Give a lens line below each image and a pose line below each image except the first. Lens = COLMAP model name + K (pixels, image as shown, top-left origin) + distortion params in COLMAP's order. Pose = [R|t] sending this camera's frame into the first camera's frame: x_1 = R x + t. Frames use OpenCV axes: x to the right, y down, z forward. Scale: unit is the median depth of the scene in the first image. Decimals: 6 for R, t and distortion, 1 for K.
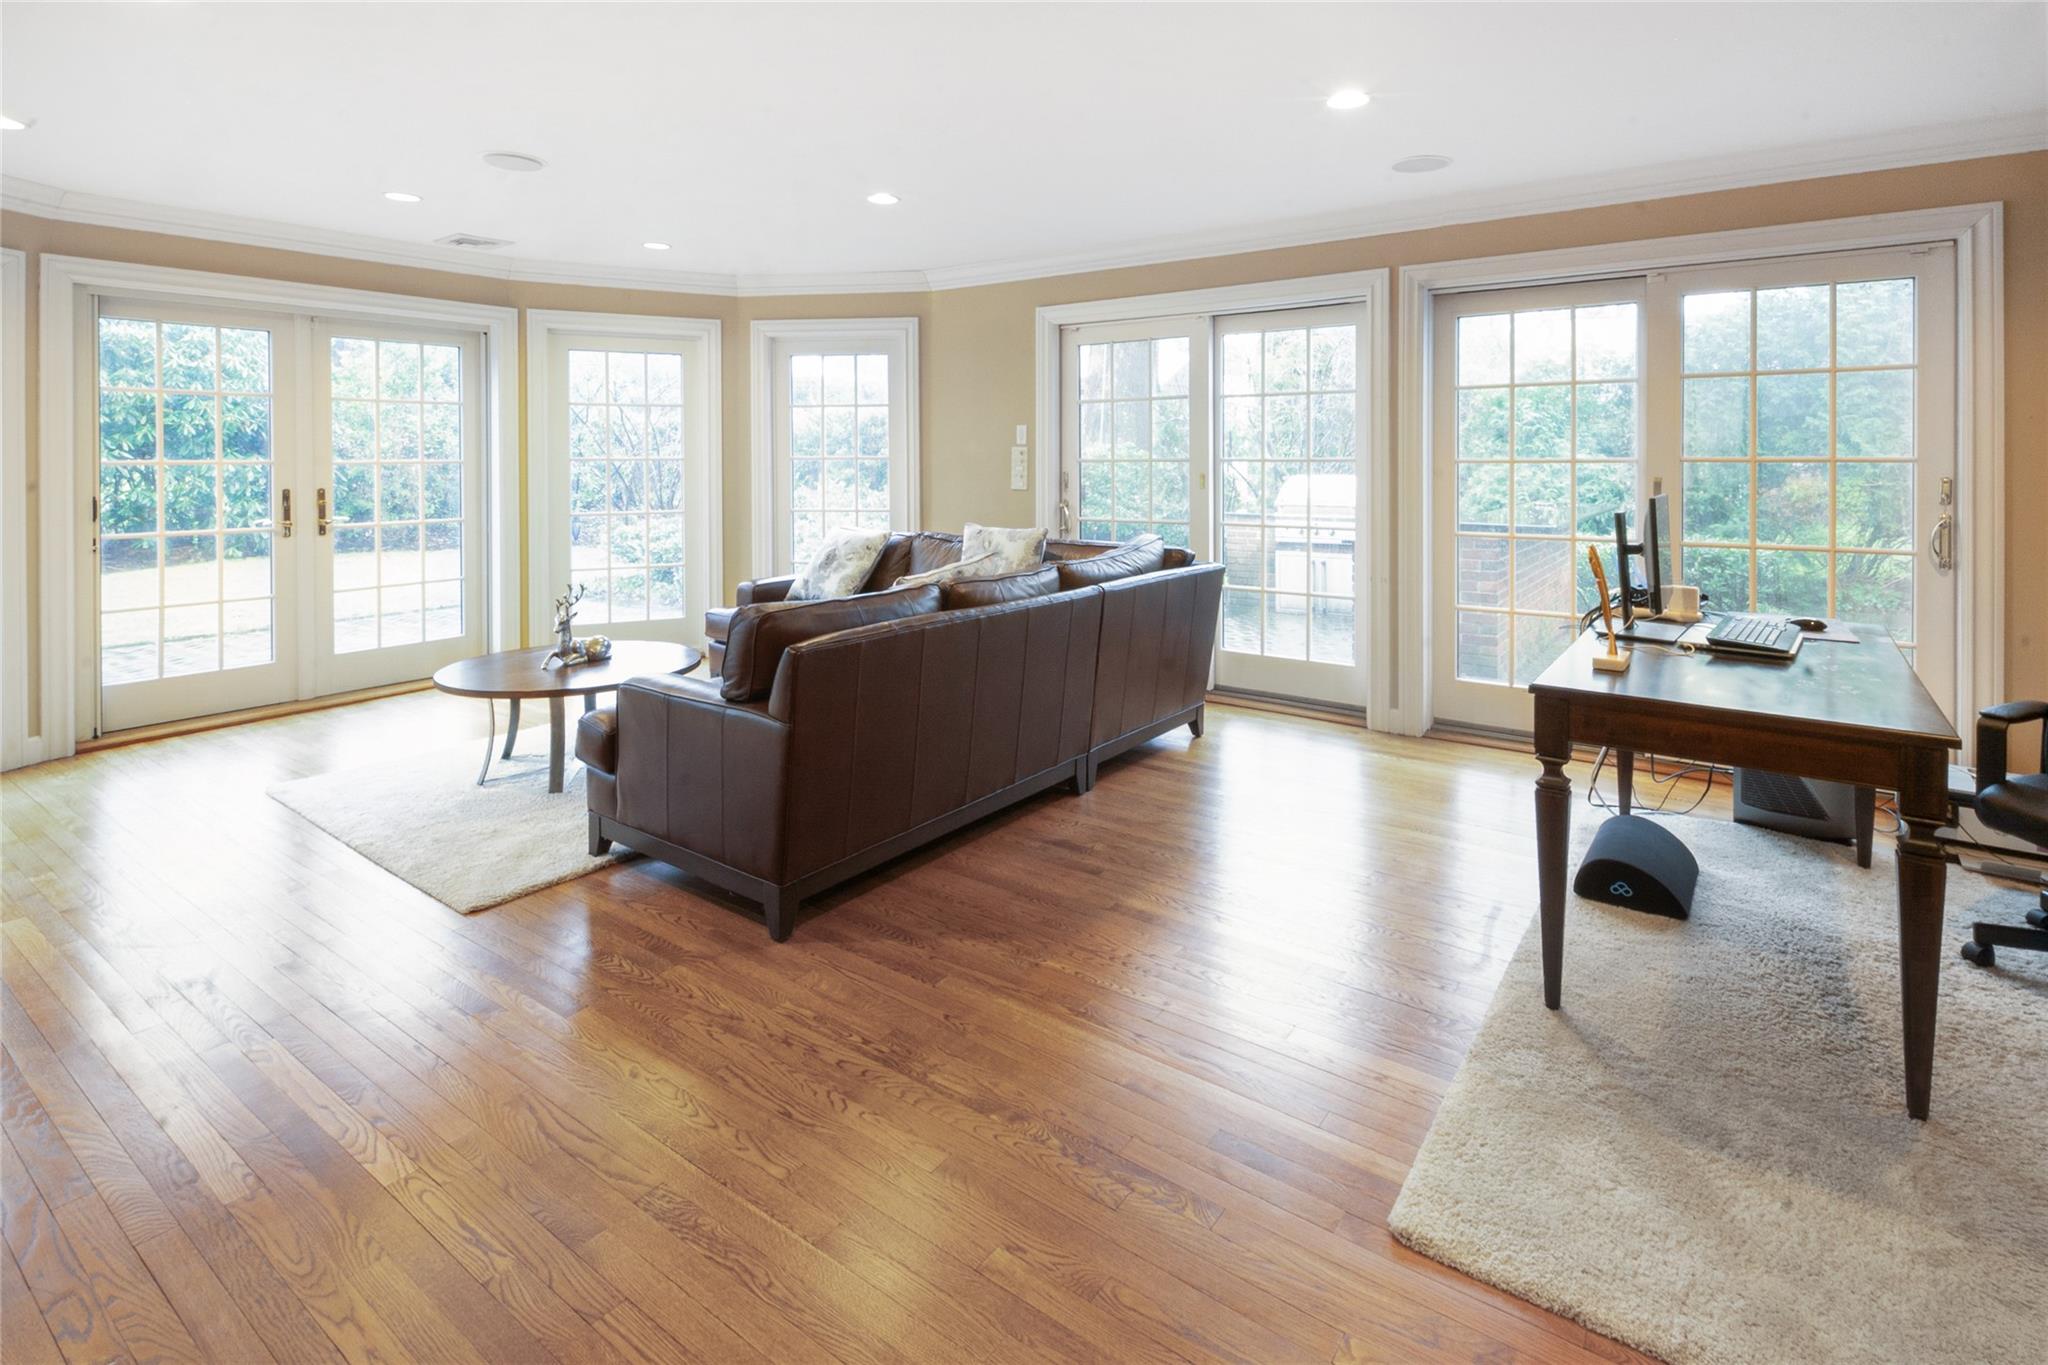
lens RADIAL K [[988.3, 0, 1051.9], [0, 988.3, 466.2], [0, 0, 1]] dist [0.003214, 0.000159]
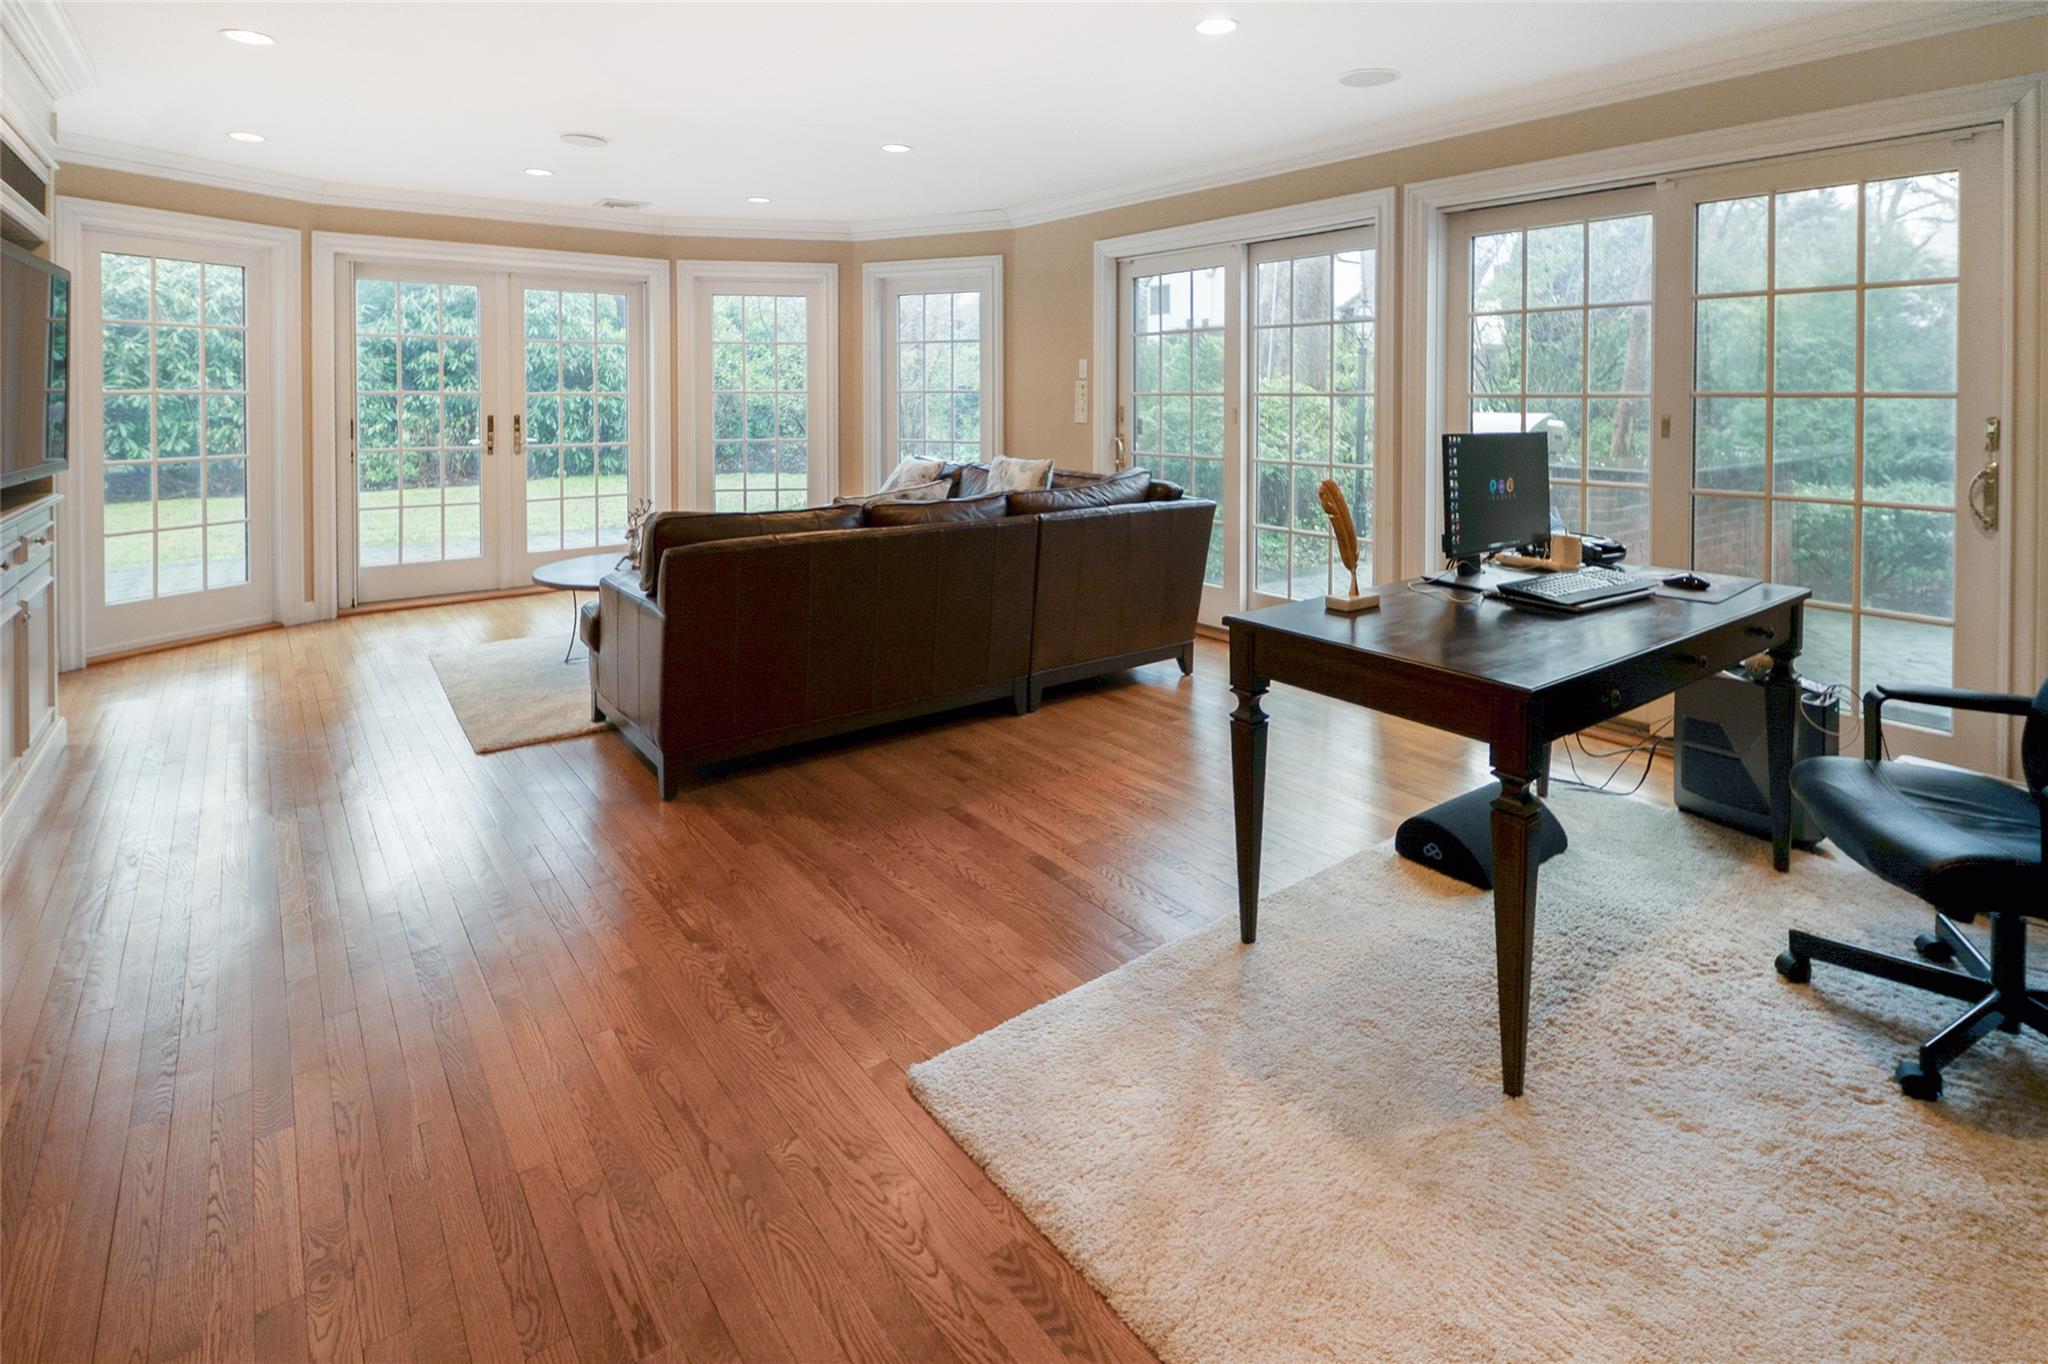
lens RADIAL K [[1029.4, 0, 1026.0], [0, 1029.4, 408.7], [0, 0, 1]] dist [0.001987, 0.000982]
pose [[0.955862, 0.007191, -0.293727, 0.277363], [-0.005021, 0.999954, 0.008140, 0.001286], [0.293772, -0.006306, 0.955855, -0.024318]]
